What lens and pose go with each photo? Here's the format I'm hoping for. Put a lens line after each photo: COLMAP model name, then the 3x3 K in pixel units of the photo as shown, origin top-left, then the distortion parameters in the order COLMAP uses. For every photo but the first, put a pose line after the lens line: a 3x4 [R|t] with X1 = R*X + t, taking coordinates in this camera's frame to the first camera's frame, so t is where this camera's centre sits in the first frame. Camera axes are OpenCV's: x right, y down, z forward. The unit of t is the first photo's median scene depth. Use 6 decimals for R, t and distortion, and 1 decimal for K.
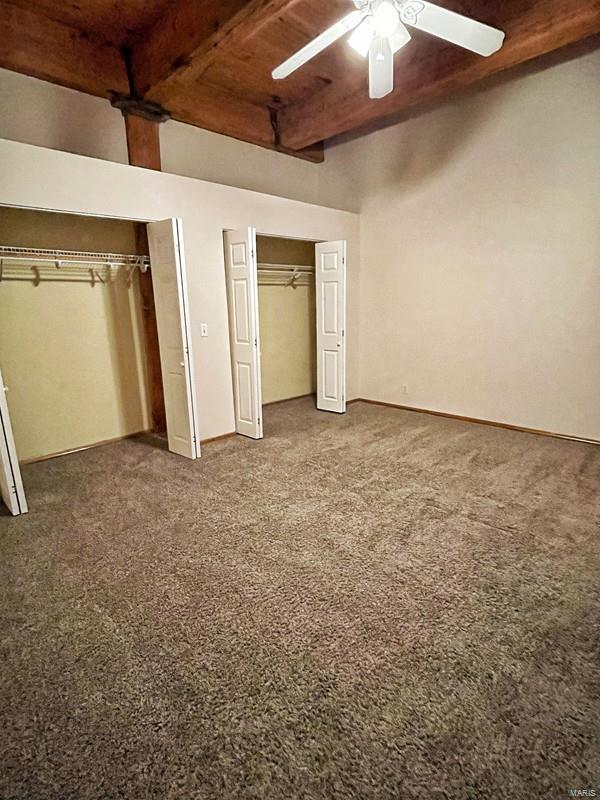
lens RADIAL K [[410.8, 0, 301.4], [0, 410.8, 397.3], [0, 0, 1]] dist [-0.000070, 0.001567]
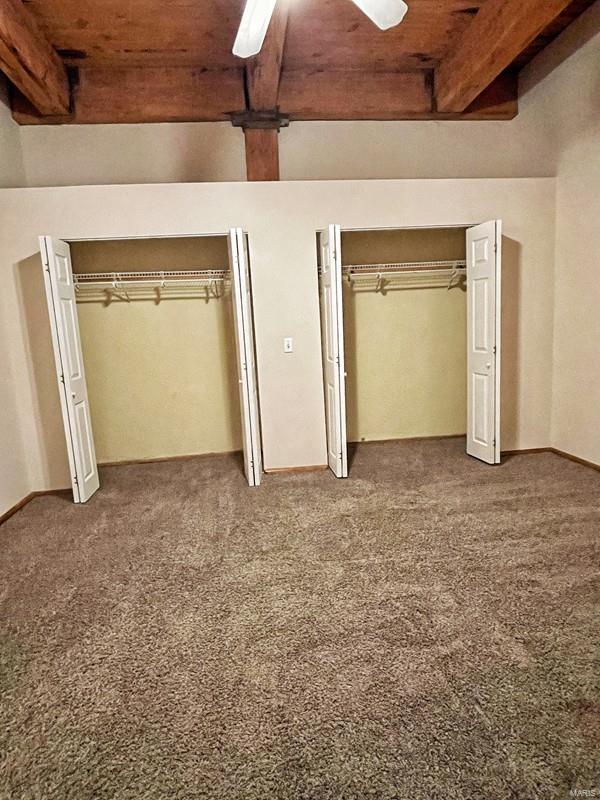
lens RADIAL K [[478.0, 0, 301.6], [0, 478.0, 400.4], [0, 0, 1]] dist [-0.000534, -0.000813]
pose [[0.794378, 0.076959, -0.602529, 0.422942], [-0.103505, 0.994584, -0.009427, -0.037323], [0.598540, 0.069854, 0.798041, 0.196308]]
